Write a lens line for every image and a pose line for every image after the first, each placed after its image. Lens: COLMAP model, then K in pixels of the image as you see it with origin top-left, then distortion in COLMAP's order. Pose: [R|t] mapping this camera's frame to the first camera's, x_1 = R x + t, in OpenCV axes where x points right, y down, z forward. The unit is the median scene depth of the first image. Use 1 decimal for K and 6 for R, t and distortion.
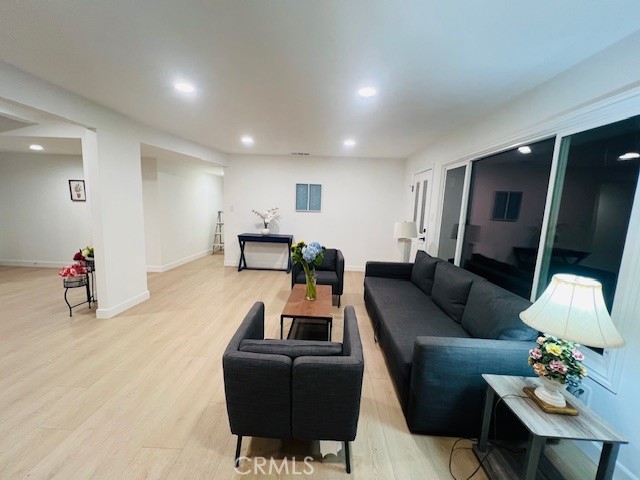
lens RADIAL K [[256.0, 0, 318.8], [0, 256.0, 239.0], [0, 0, 1]] dist [-0.001905, -0.000123]
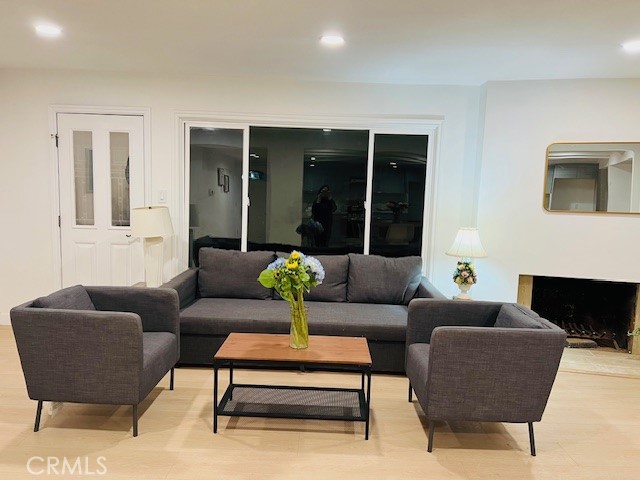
lens RADIAL K [[474.1, 0, 321.4], [0, 474.1, 241.5], [0, 0, 1]] dist [0.060650, -0.067588]
pose [[-0.020459, -0.146150, 0.989051, -0.811920], [0.097844, 0.984217, 0.147460, -0.123213], [-0.994991, 0.099789, -0.005836, 0.690544]]
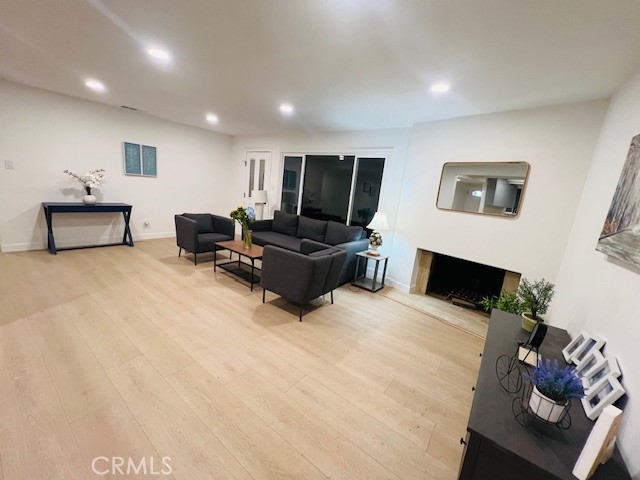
lens RADIAL K [[256.0, 0, 318.8], [0, 256.0, 239.0], [0, 0, 1]] dist [-0.001905, -0.000123]
pose [[0.579676, -0.140040, 0.802723, -0.675916], [0.028024, 0.987965, 0.152119, -0.010448], [-0.814365, -0.065684, 0.576624, -0.079191]]
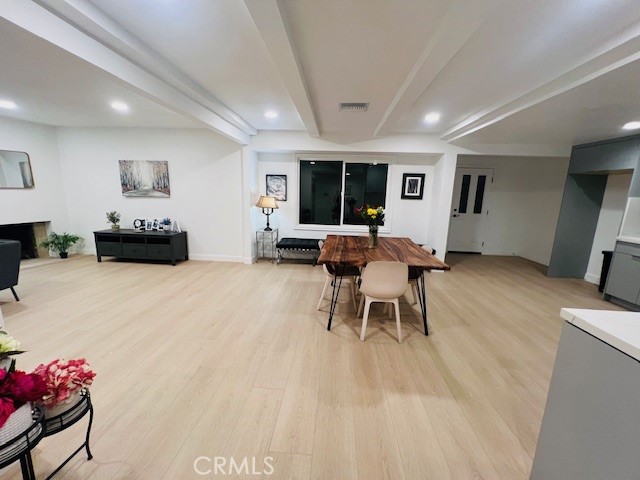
lens RADIAL K [[256.0, 0, 318.8], [0, 256.0, 239.0], [0, 0, 1]] dist [-0.001905, -0.000123]
pose [[-0.996843, -0.073696, 0.029545, -1.148422], [-0.060856, 0.948184, 0.311840, -0.182648], [-0.050995, 0.309058, -0.949675, 1.090034]]
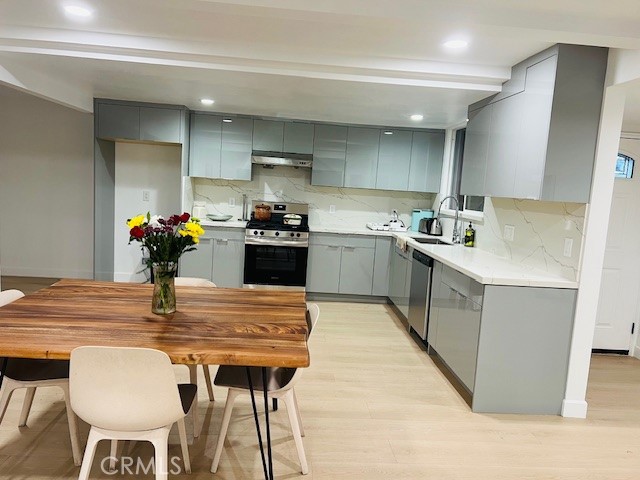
lens RADIAL K [[474.1, 0, 321.4], [0, 474.1, 241.5], [0, 0, 1]] dist [0.060650, -0.067588]
pose [[0.090323, 0.086359, -0.992161, -0.615295], [-0.188701, 0.979671, 0.068093, -0.086928], [0.977872, 0.181072, 0.104783, 0.405483]]
